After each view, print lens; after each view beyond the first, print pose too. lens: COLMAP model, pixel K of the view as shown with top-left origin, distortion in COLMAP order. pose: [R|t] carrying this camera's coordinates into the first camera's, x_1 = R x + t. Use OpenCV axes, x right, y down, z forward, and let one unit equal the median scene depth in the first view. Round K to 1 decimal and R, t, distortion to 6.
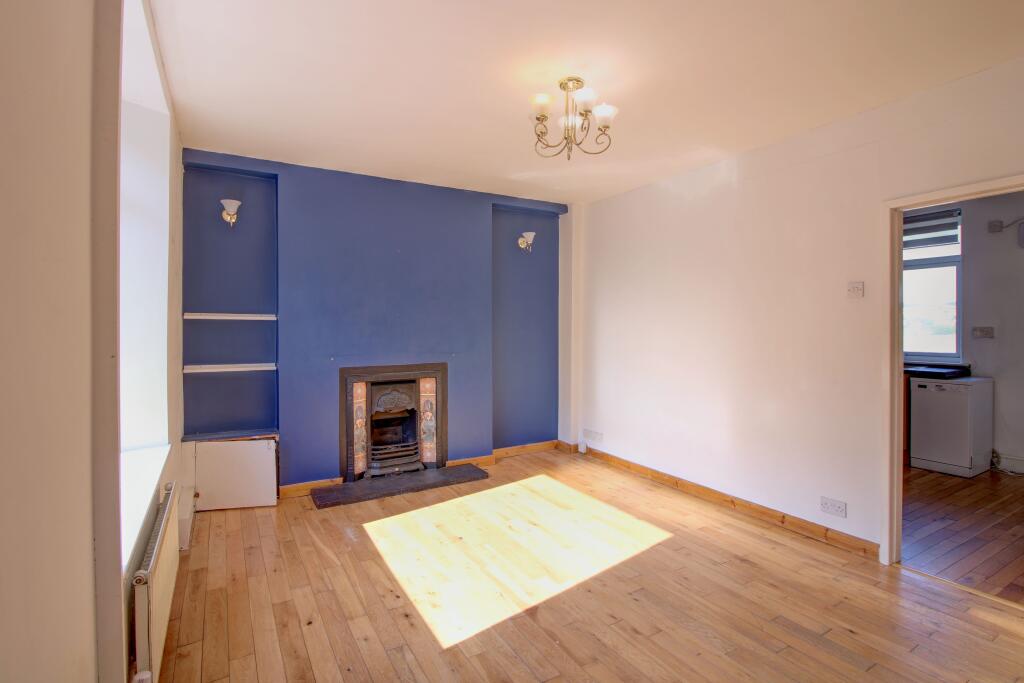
lens RADIAL K [[504.4, 0, 519.2], [0, 504.4, 326.5], [0, 0, 1]] dist [-0.006644, -0.008868]
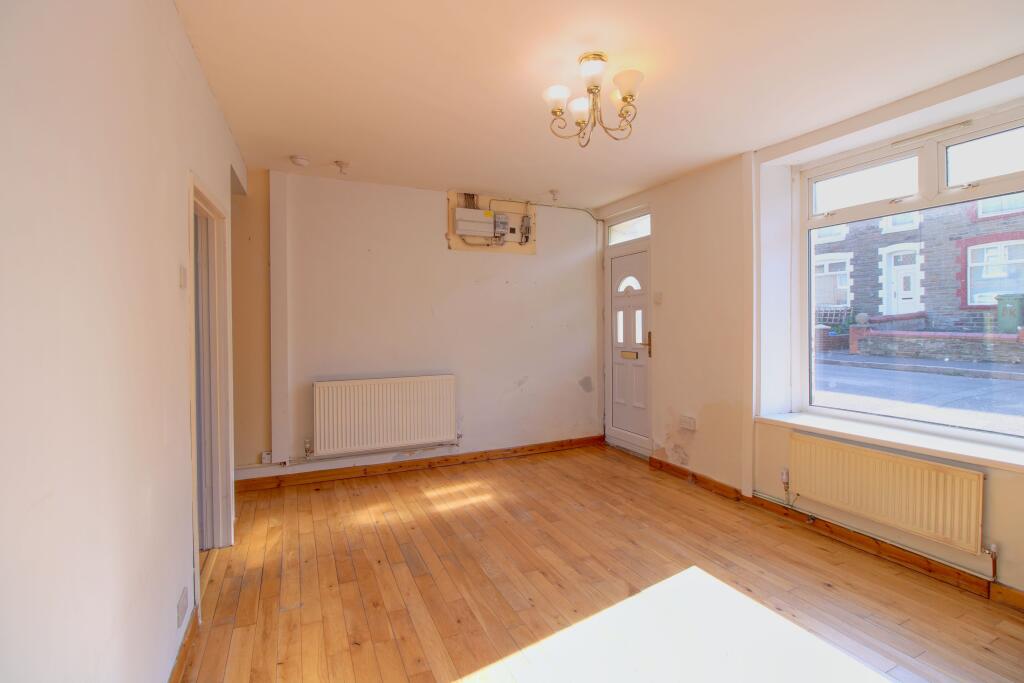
lens RADIAL K [[476.2, 0, 521.4], [0, 476.2, 327.1], [0, 0, 1]] dist [-0.002373, -0.011540]
pose [[-0.995559, 0.002736, 0.094101, 0.158789], [0.003553, 0.999957, 0.008513, -0.009231], [-0.094074, 0.008810, -0.995526, 1.930513]]
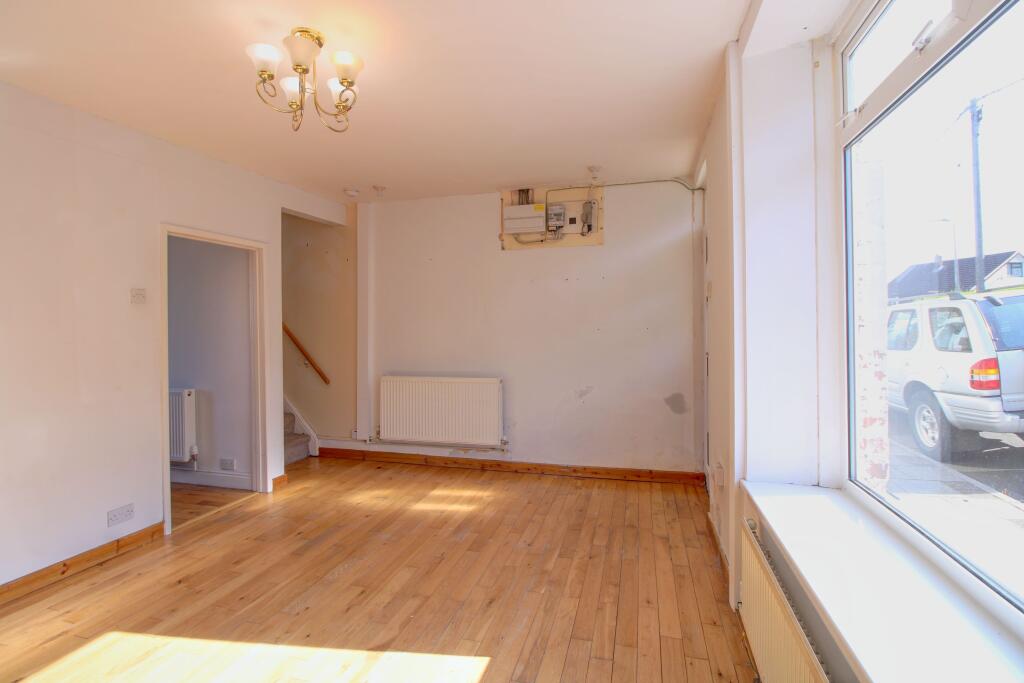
lens RADIAL K [[476.2, 0, 520.2], [0, 476.2, 326.5], [0, 0, 1]] dist [-0.002373, -0.011540]
pose [[-0.701127, 0.005468, 0.713015, -0.719212], [0.006924, 0.999976, -0.000859, -0.004080], [-0.713003, 0.004335, -0.701148, 1.341829]]
